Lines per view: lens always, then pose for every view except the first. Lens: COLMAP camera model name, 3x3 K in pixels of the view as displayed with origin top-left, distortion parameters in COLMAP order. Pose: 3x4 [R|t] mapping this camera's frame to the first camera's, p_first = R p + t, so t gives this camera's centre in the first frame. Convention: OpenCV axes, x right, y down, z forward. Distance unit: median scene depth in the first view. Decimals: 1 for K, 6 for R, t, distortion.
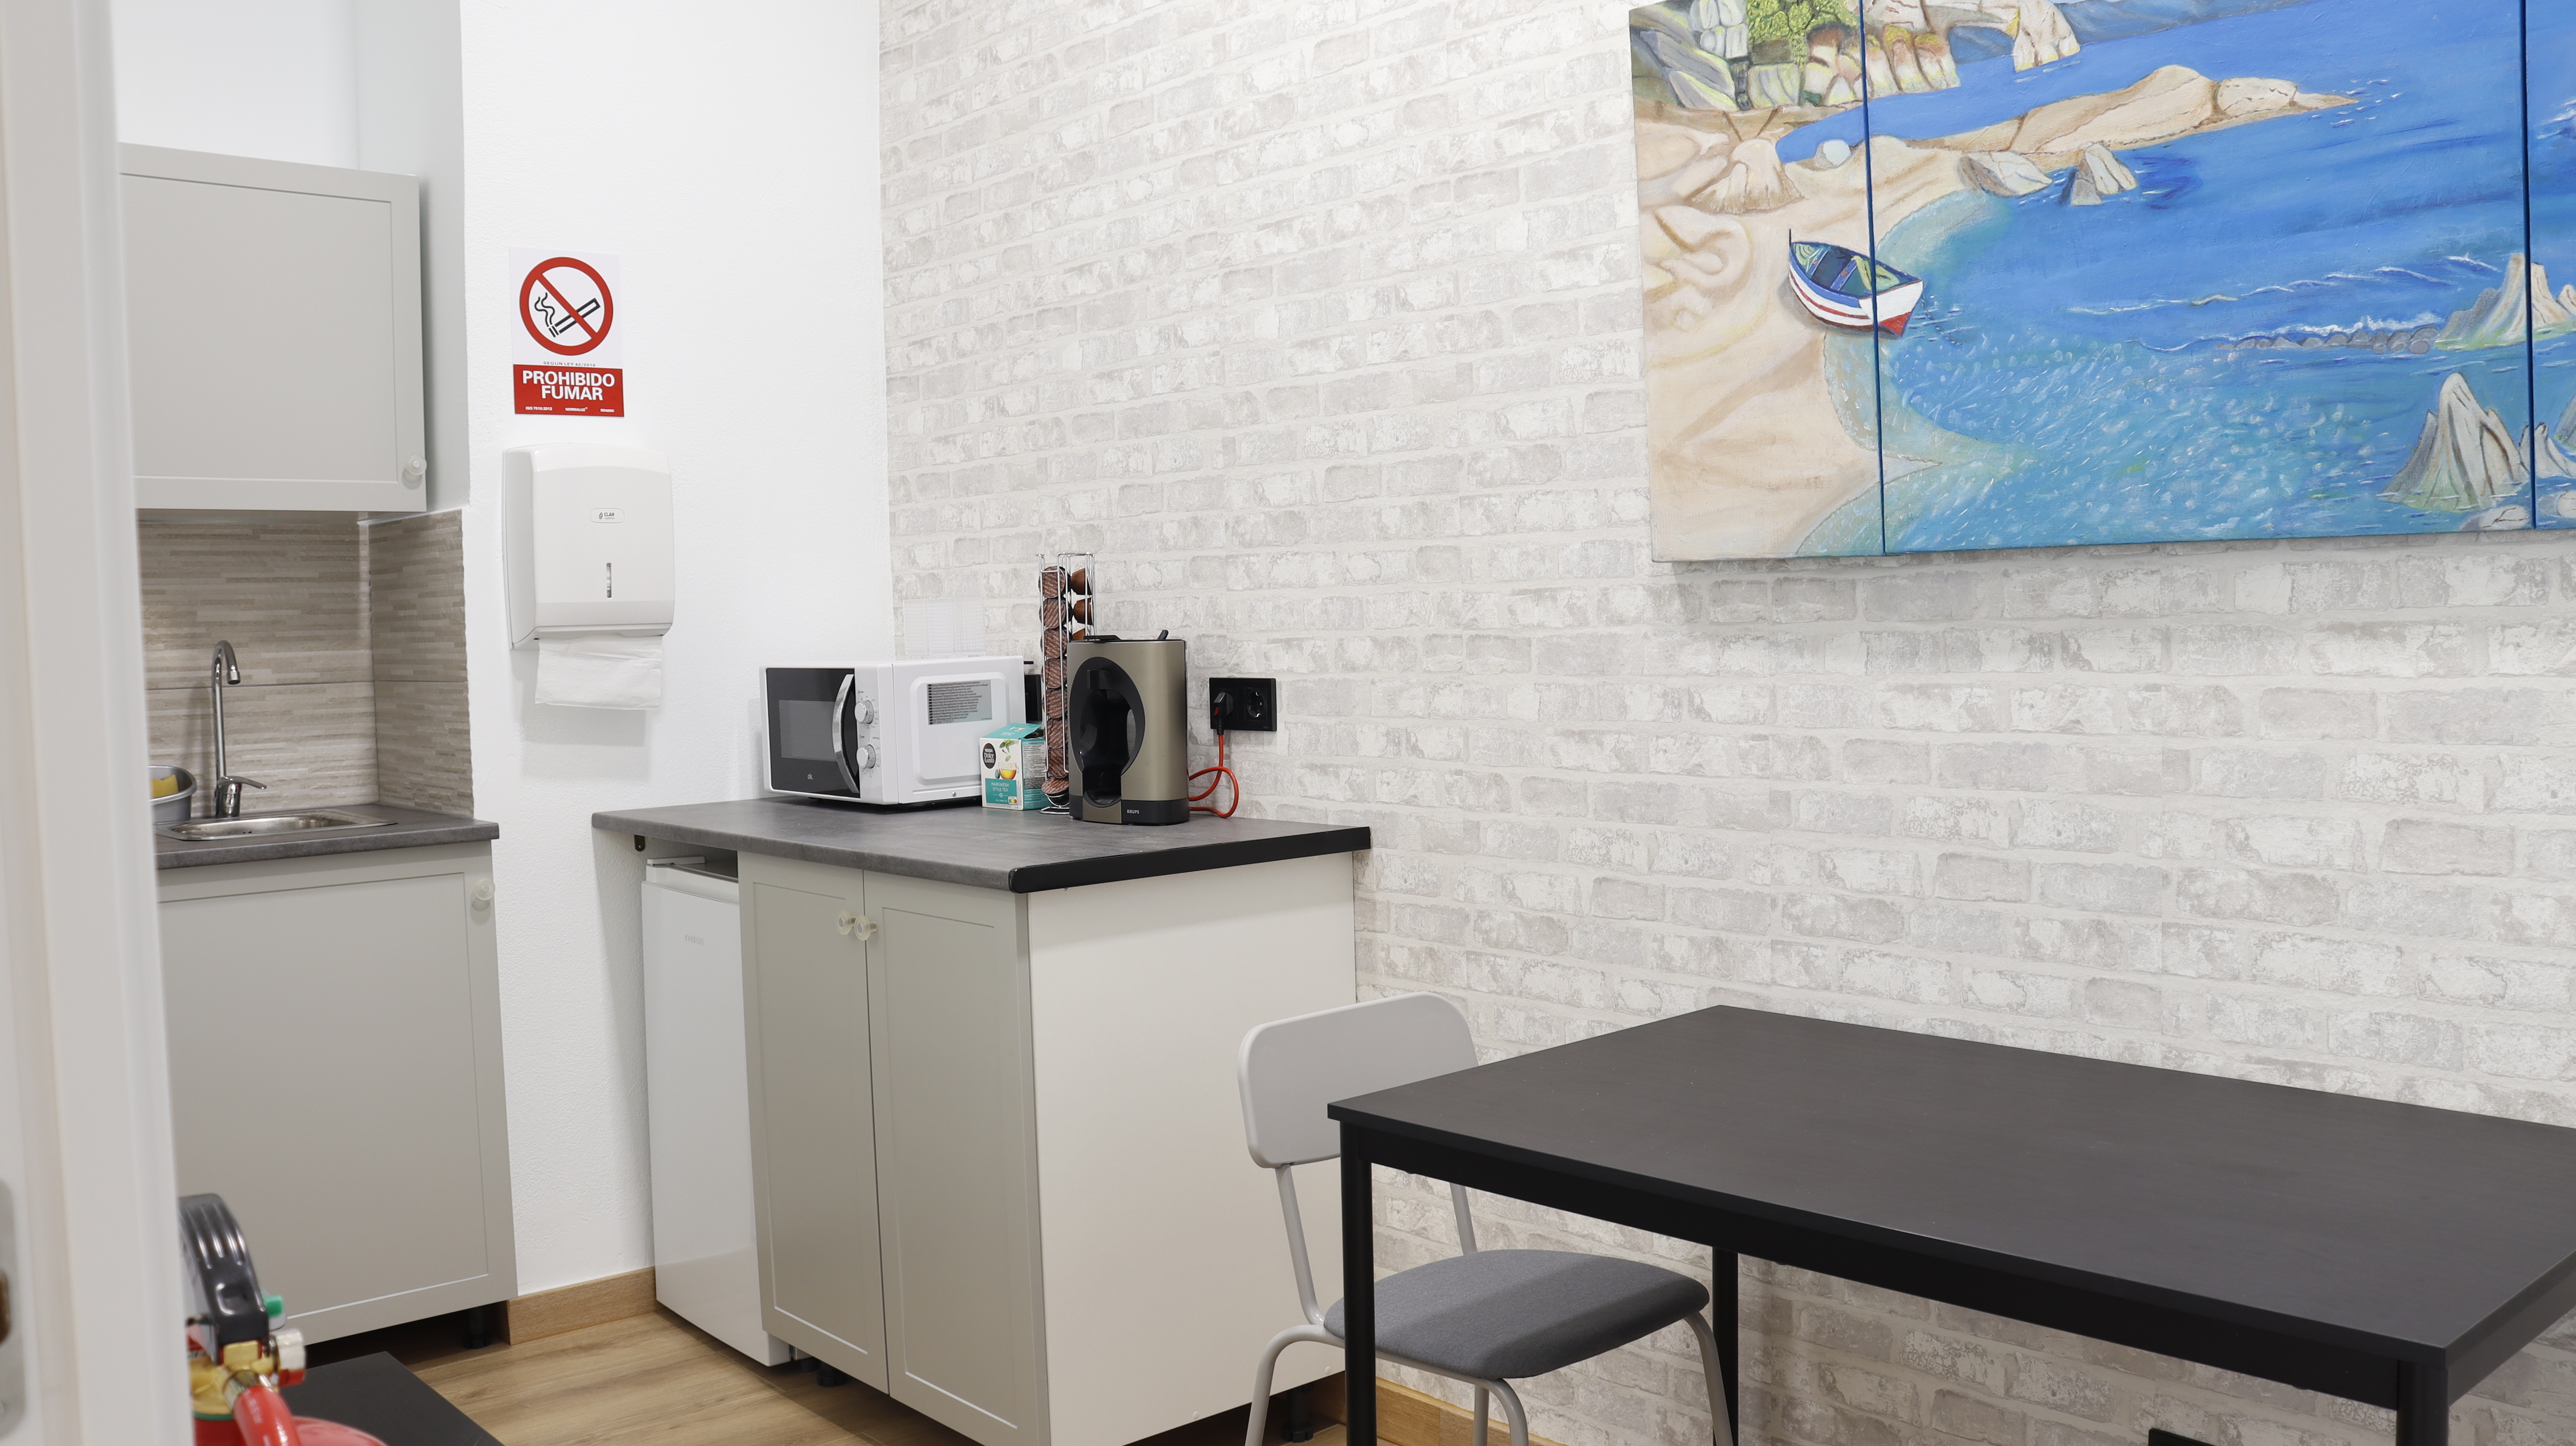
lens RADIAL K [[2128.7, 0, 1287.4], [0, 2128.7, 729.3], [0, 0, 1]] dist [-0.176302, 0.164910]
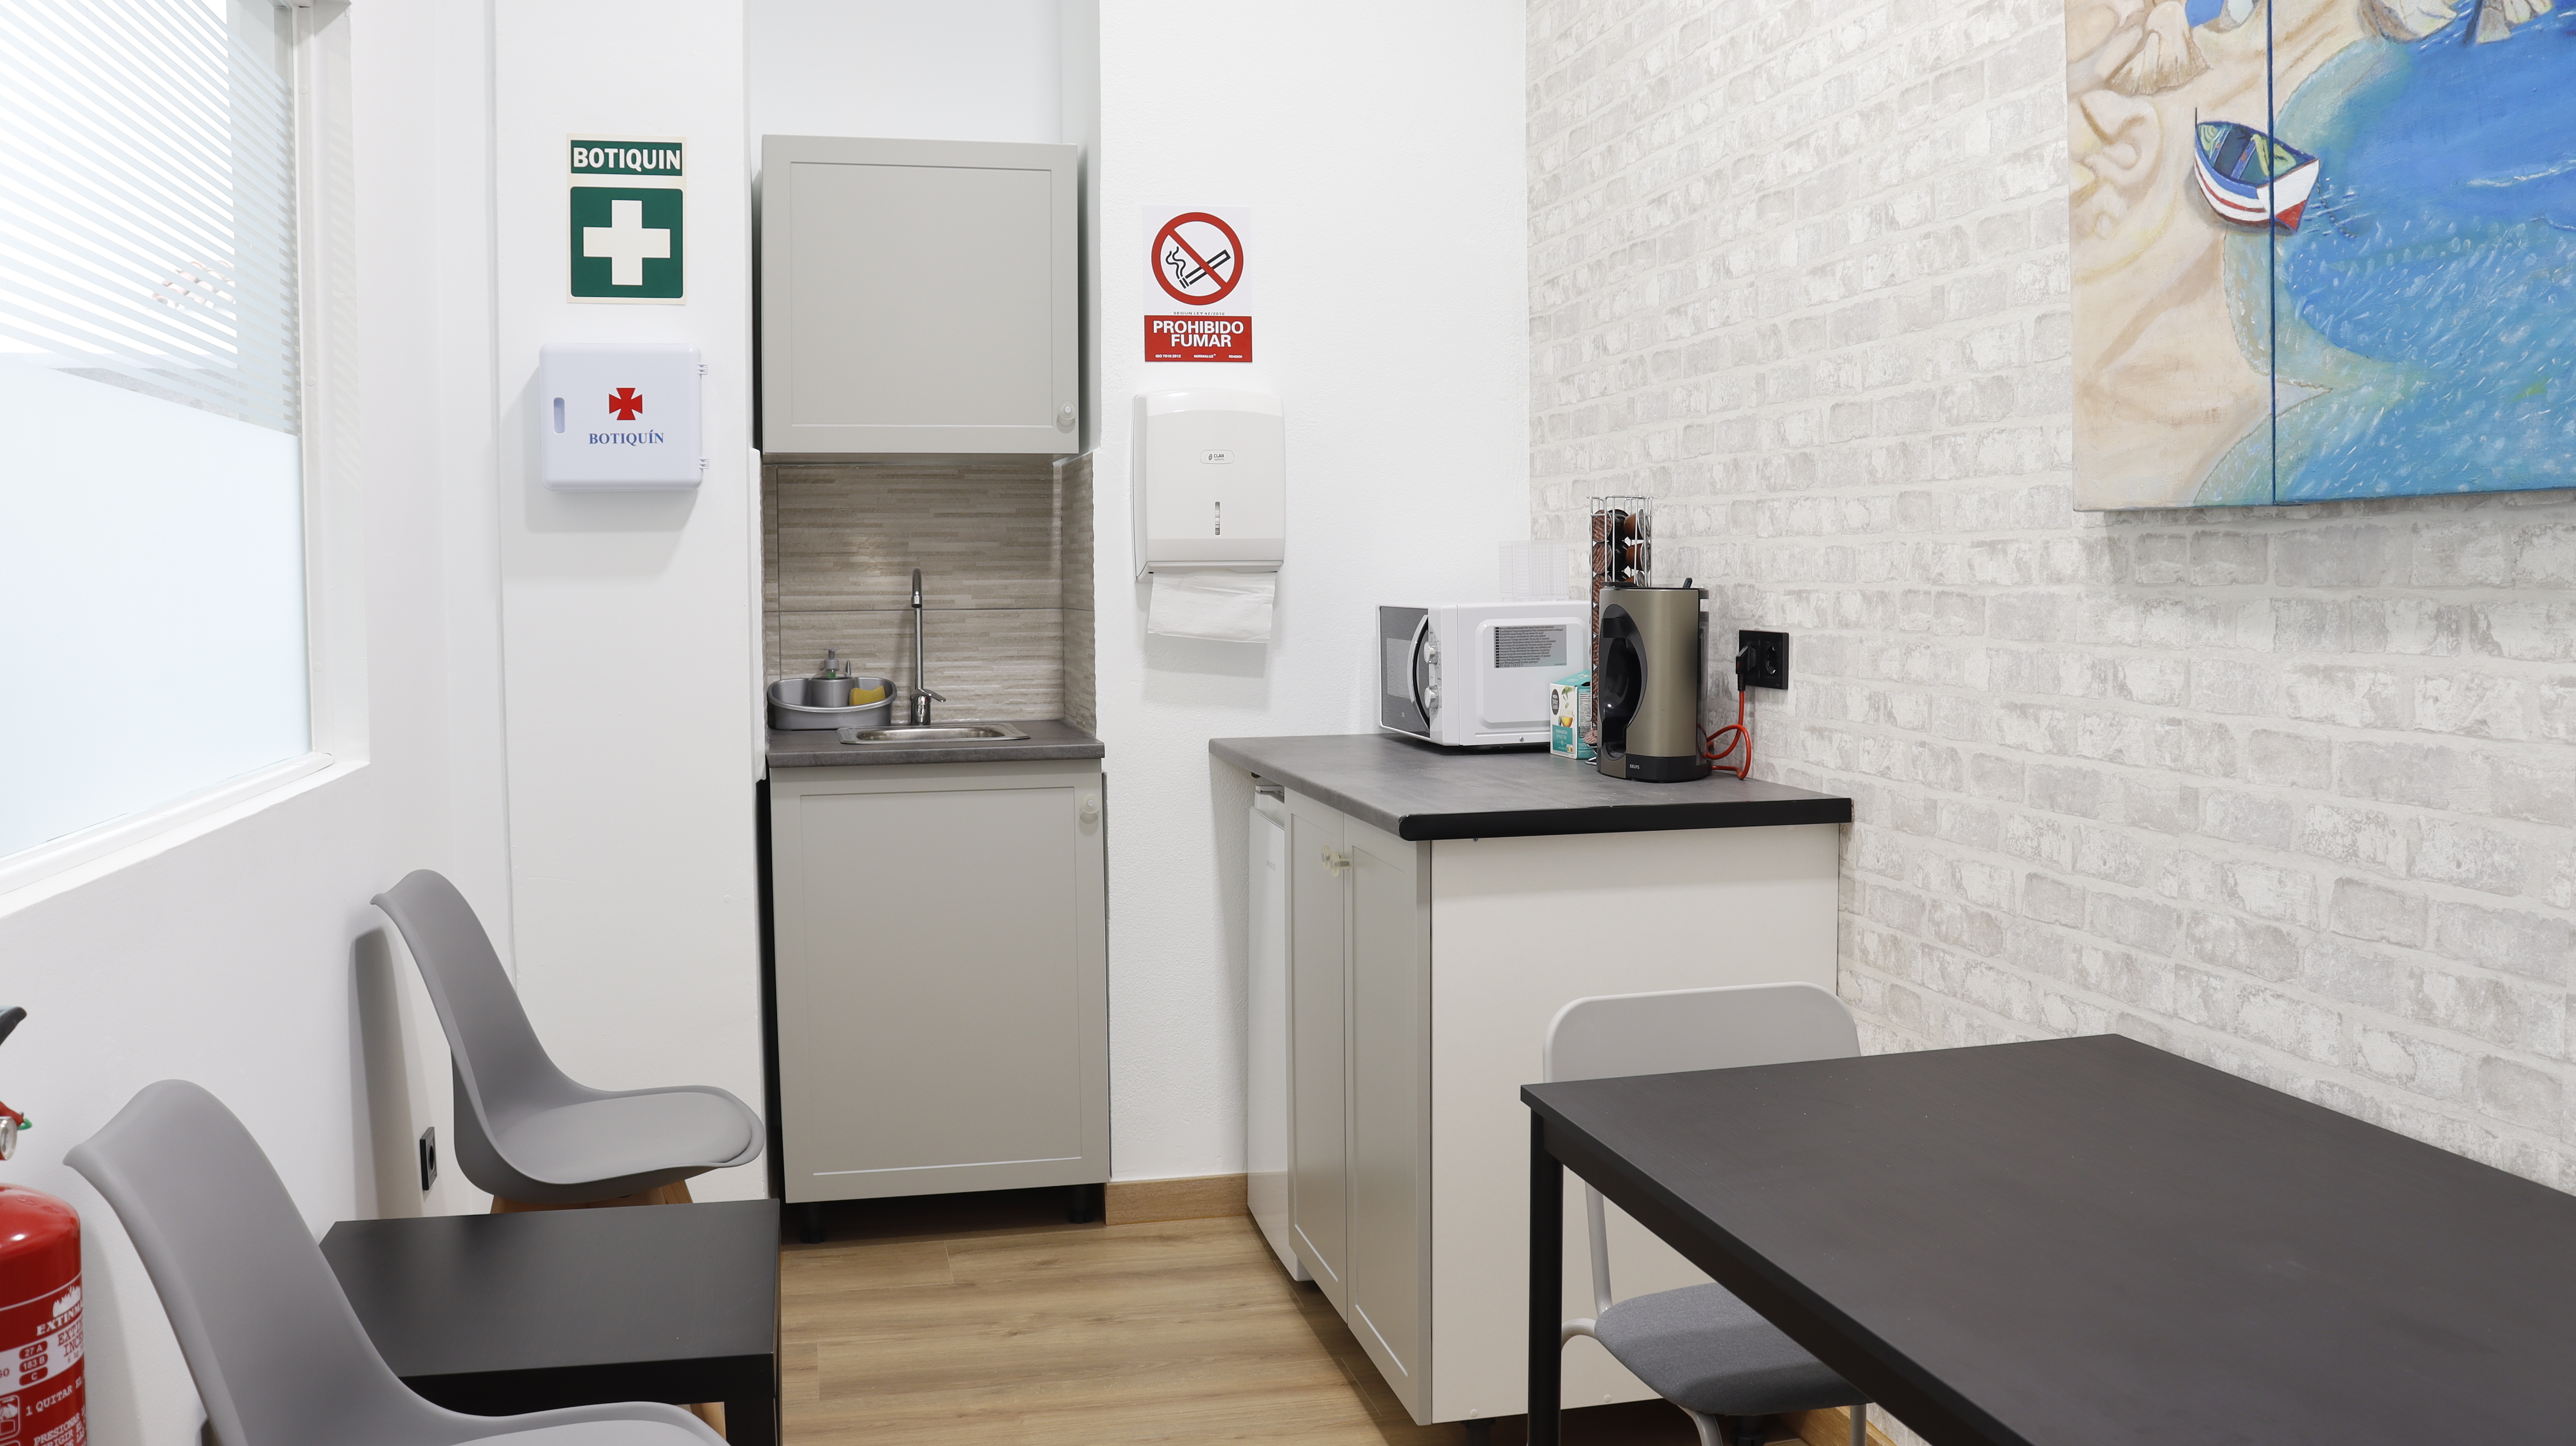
lens RADIAL K [[2128.7, 0, 1287.4], [0, 2128.7, 729.3], [0, 0, 1]] dist [-0.176302, 0.164910]
pose [[0.875477, 0.052824, -0.480364, 0.276618], [-0.038962, 0.998487, 0.038790, -0.010125], [0.481687, -0.015244, 0.876211, 0.097596]]
